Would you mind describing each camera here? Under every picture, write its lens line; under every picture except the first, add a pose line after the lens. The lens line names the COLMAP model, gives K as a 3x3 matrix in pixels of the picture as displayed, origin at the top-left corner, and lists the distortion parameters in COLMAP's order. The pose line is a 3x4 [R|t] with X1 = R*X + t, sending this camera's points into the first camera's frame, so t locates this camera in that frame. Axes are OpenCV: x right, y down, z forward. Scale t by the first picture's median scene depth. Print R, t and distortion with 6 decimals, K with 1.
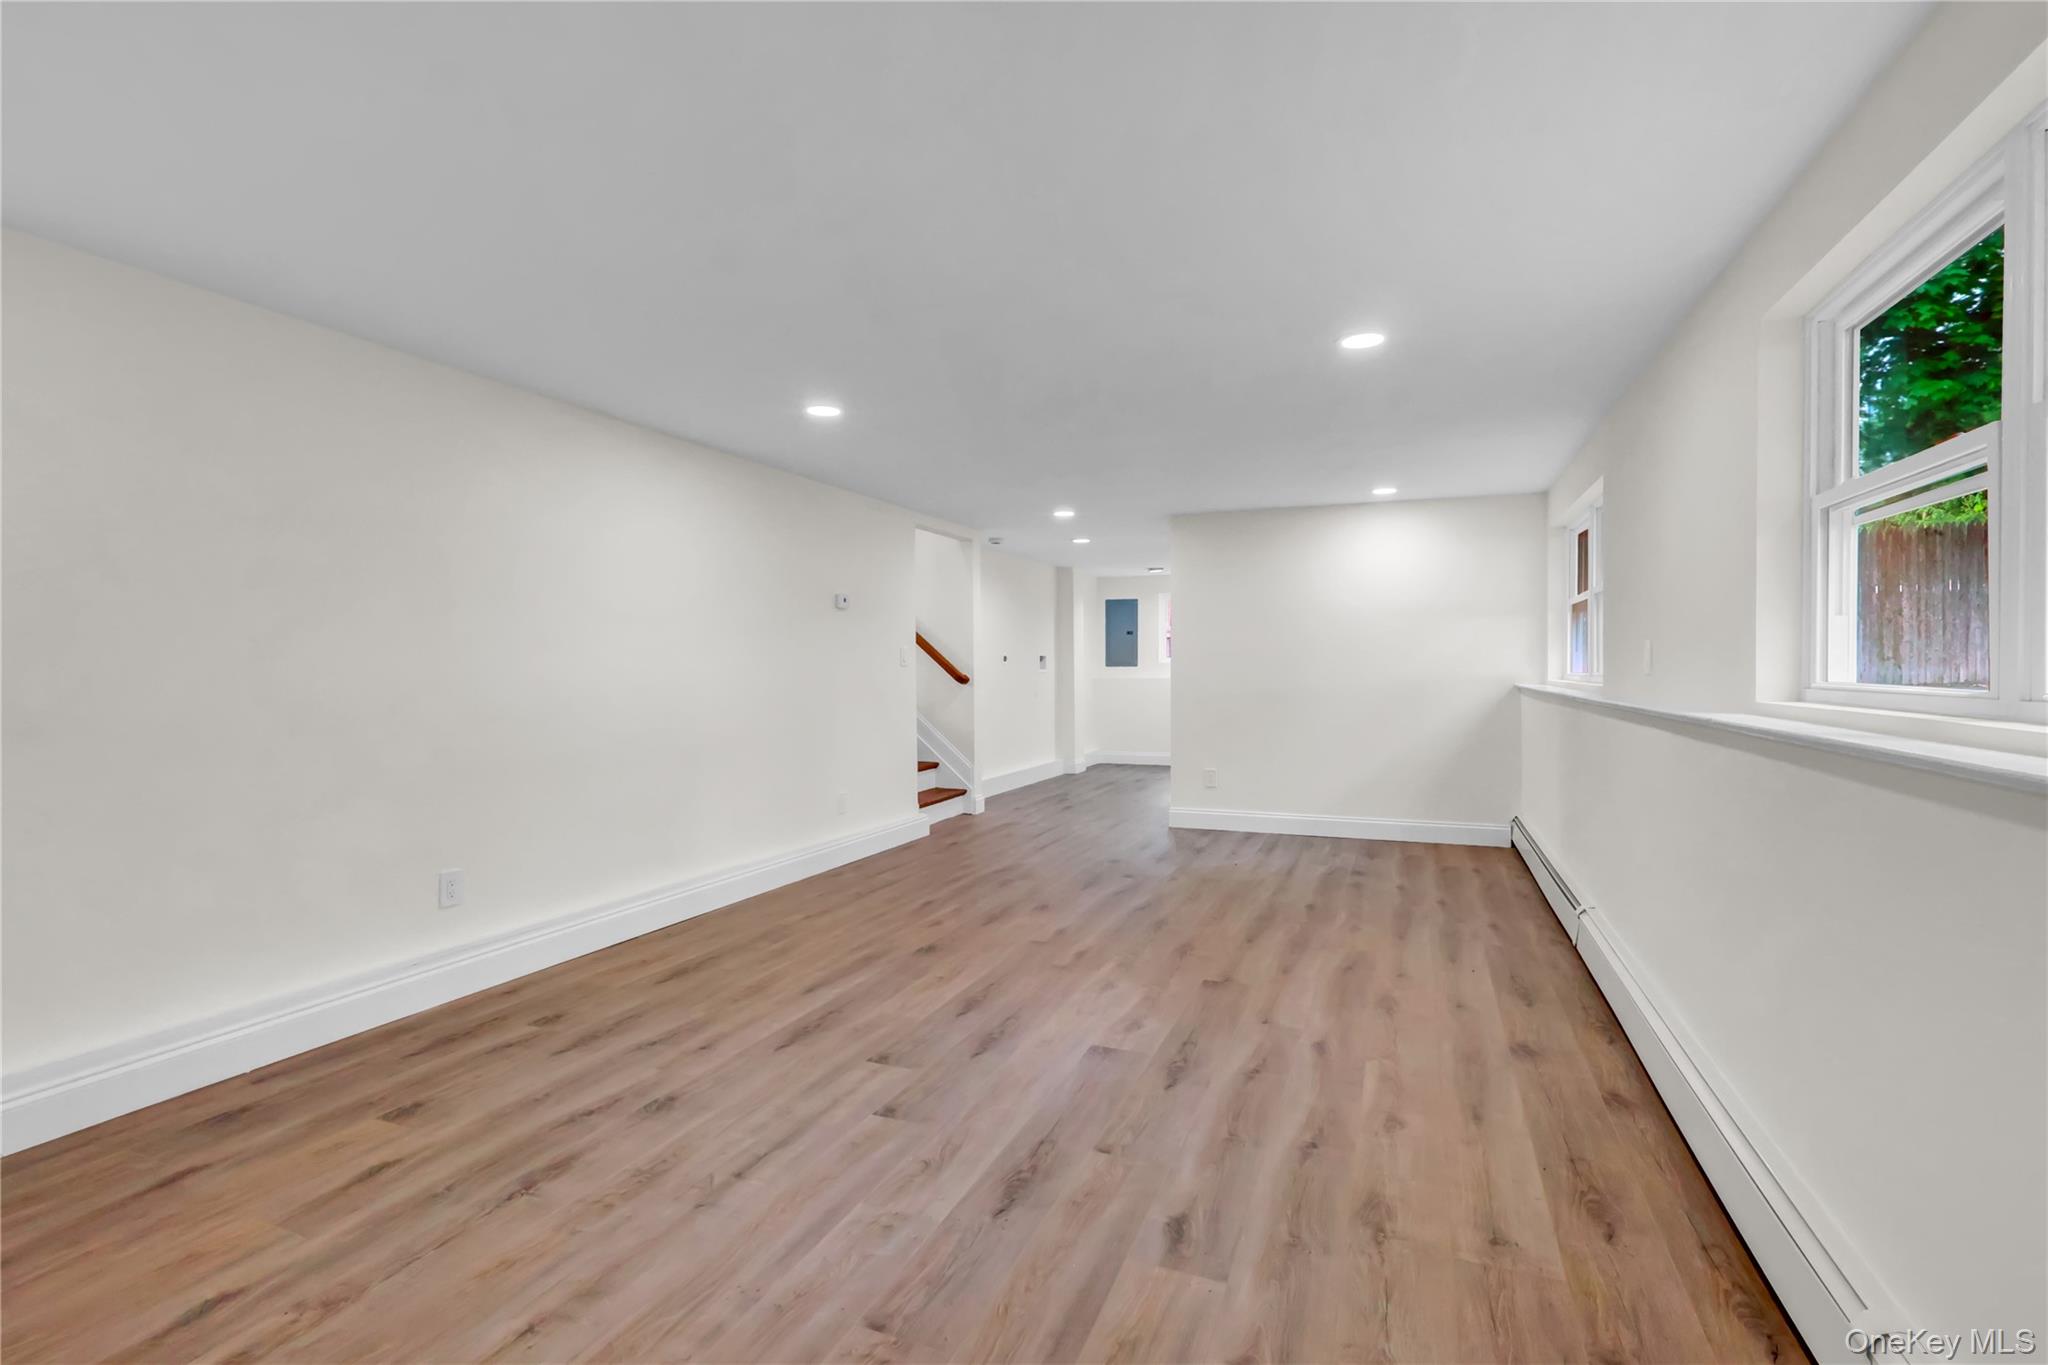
lens RADIAL K [[941.1, 0, 1024.0], [0, 941.1, 682.5], [0, 0, 1]] dist [-0.002893, 0.000404]
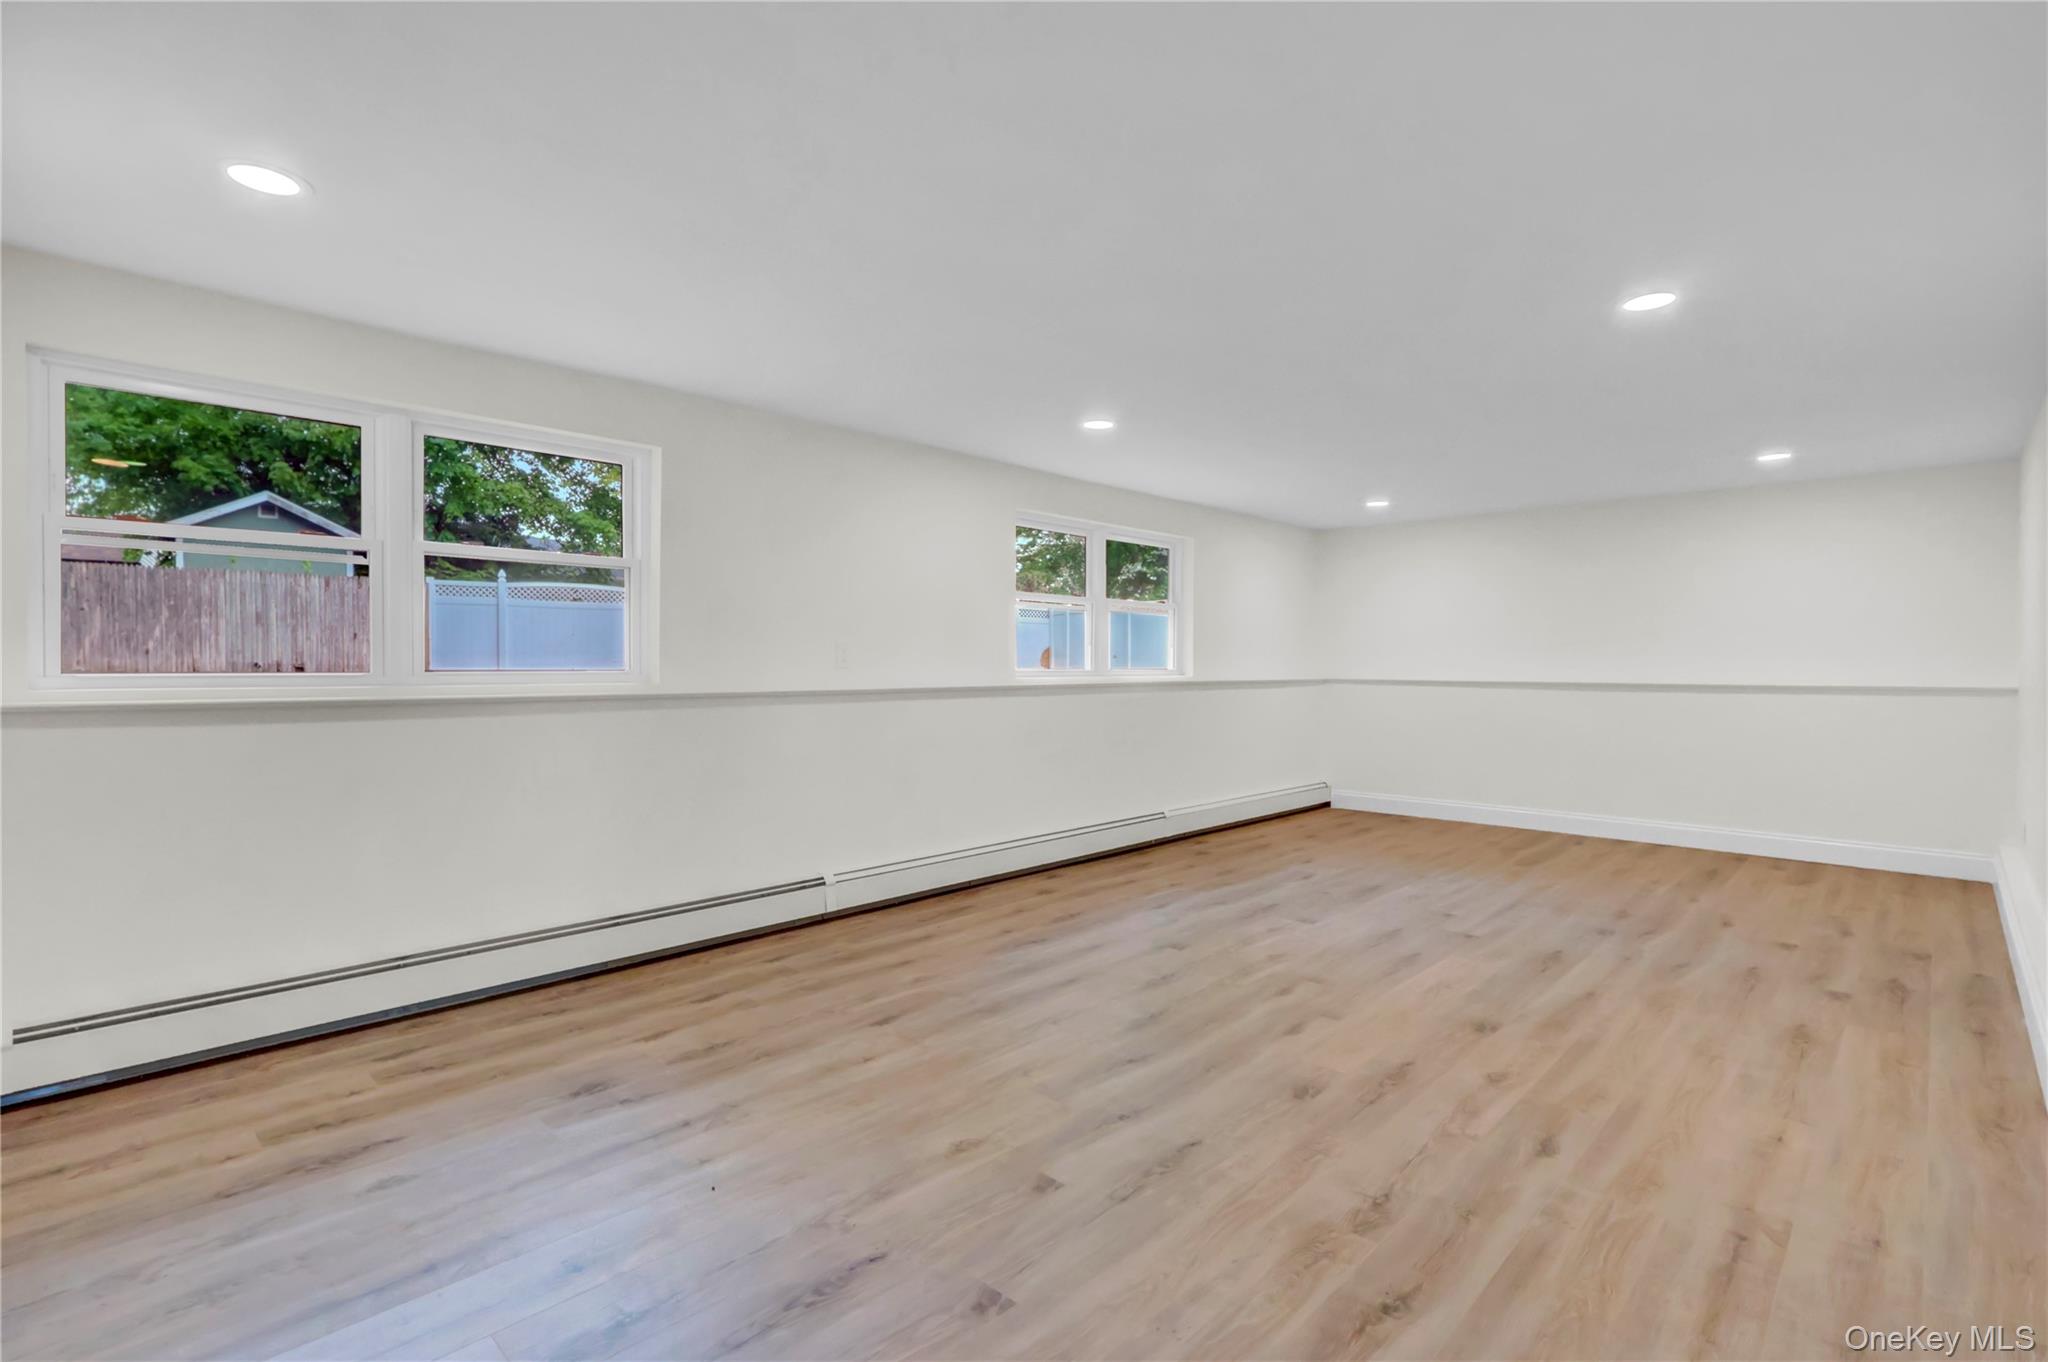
lens RADIAL K [[947.1, 0, 1014.5], [0, 947.1, 674.8], [0, 0, 1]] dist [-0.003555, -0.001273]
pose [[-0.925989, -0.004521, 0.377524, -0.049638], [0.005851, 0.999636, 0.026321, -0.037386], [-0.377506, 0.026581, -0.925626, 2.442007]]
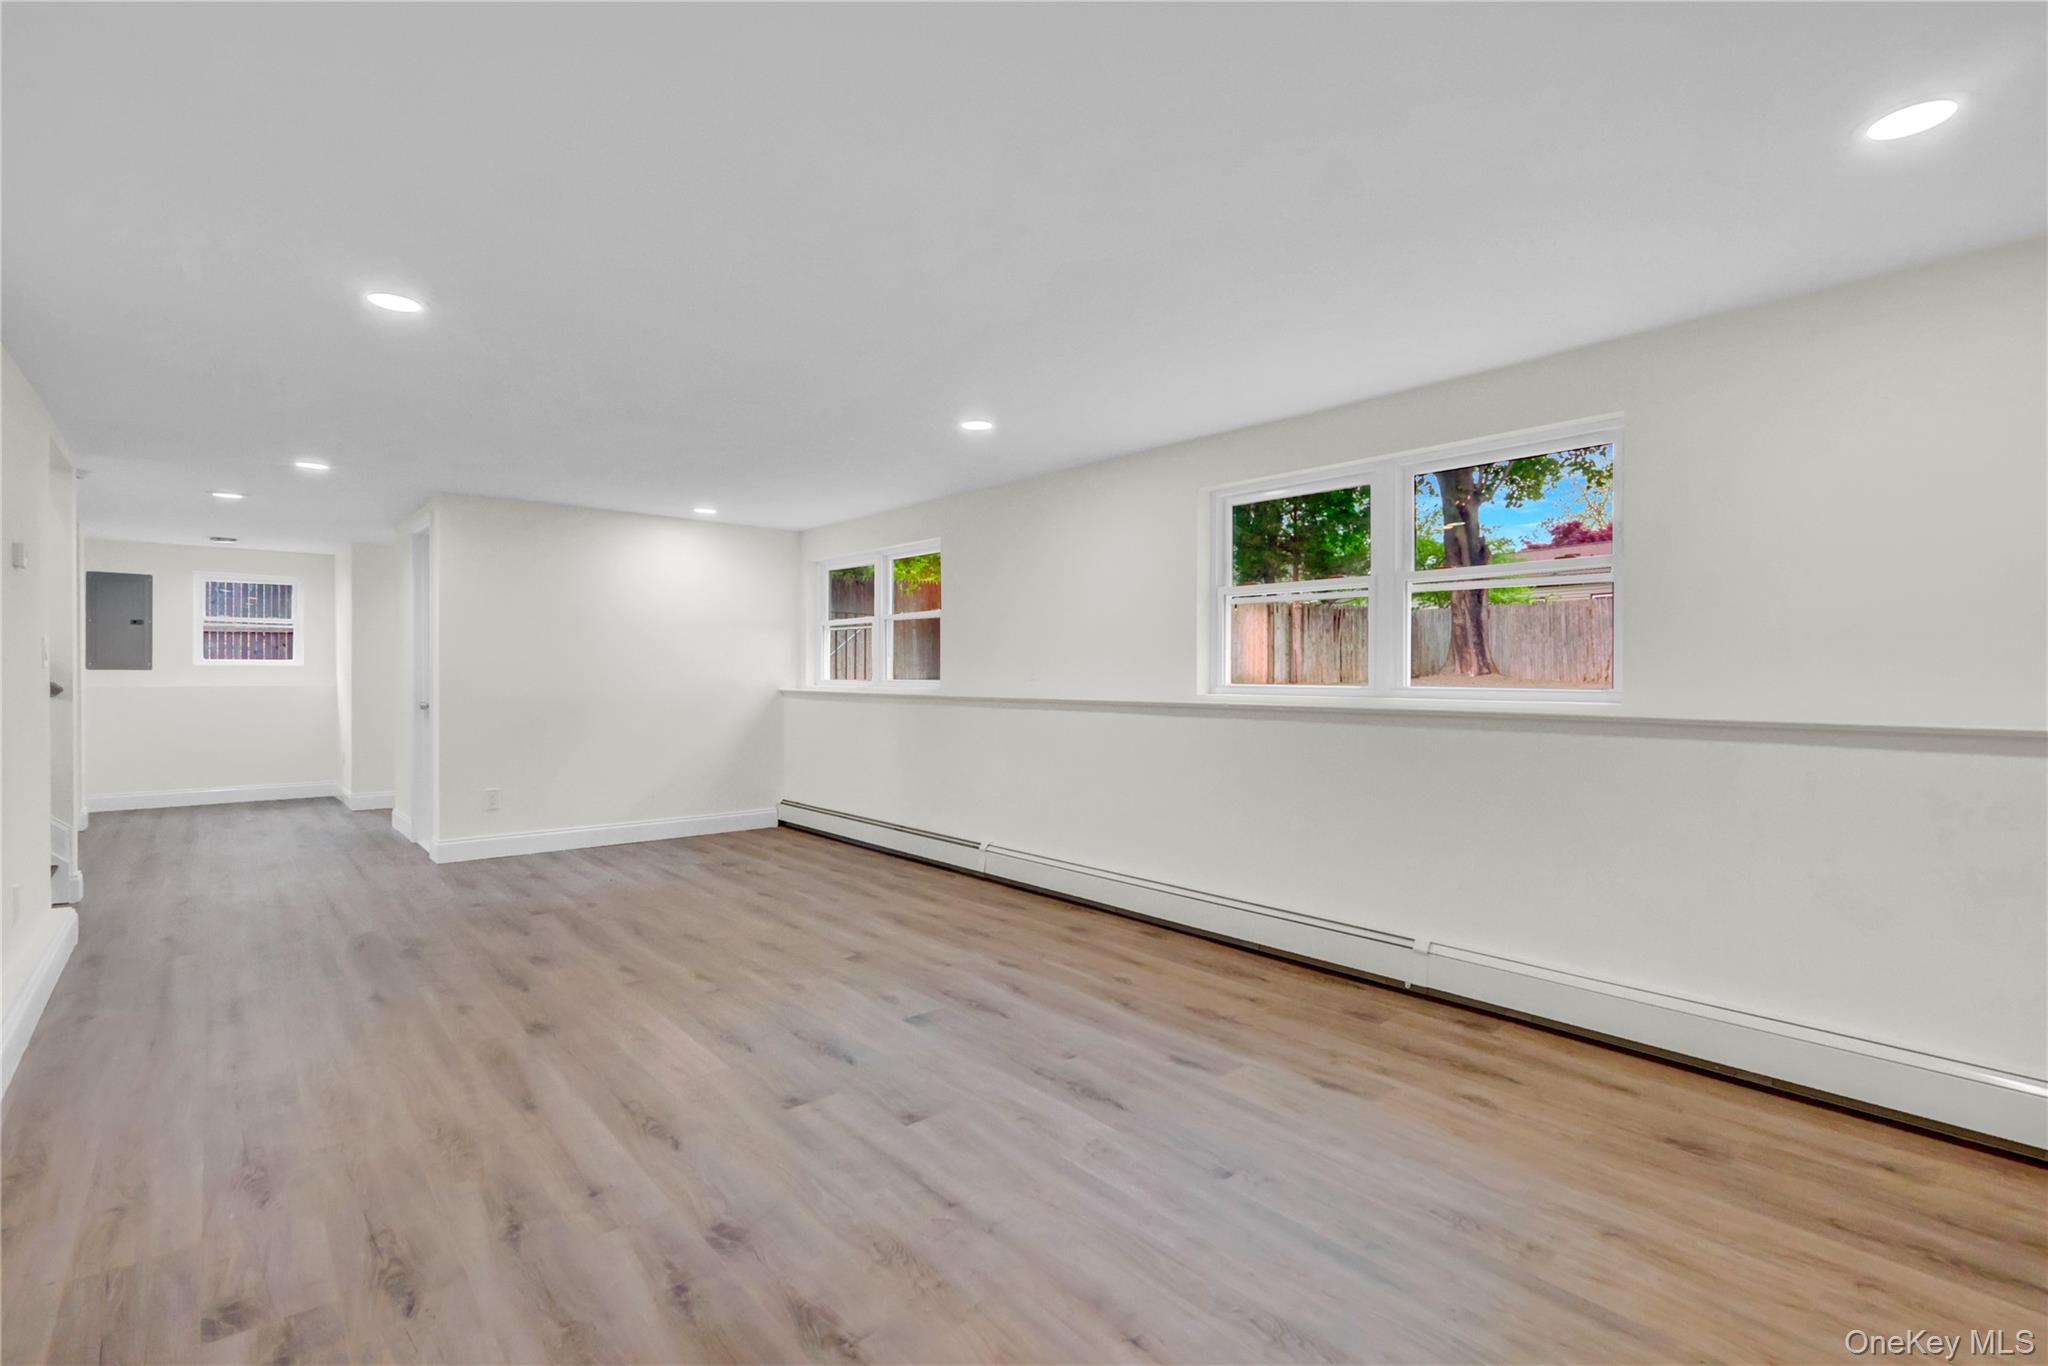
lens RADIAL K [[948.7, 0, 1018.9], [0, 948.7, 679.7], [0, 0, 1]] dist [-0.001541, 0.001751]
pose [[0.461832, -0.000292, 0.886967, -0.820490], [0.008705, 0.999953, -0.004203, -0.003562], [-0.886925, 0.009662, 0.461813, 0.356060]]
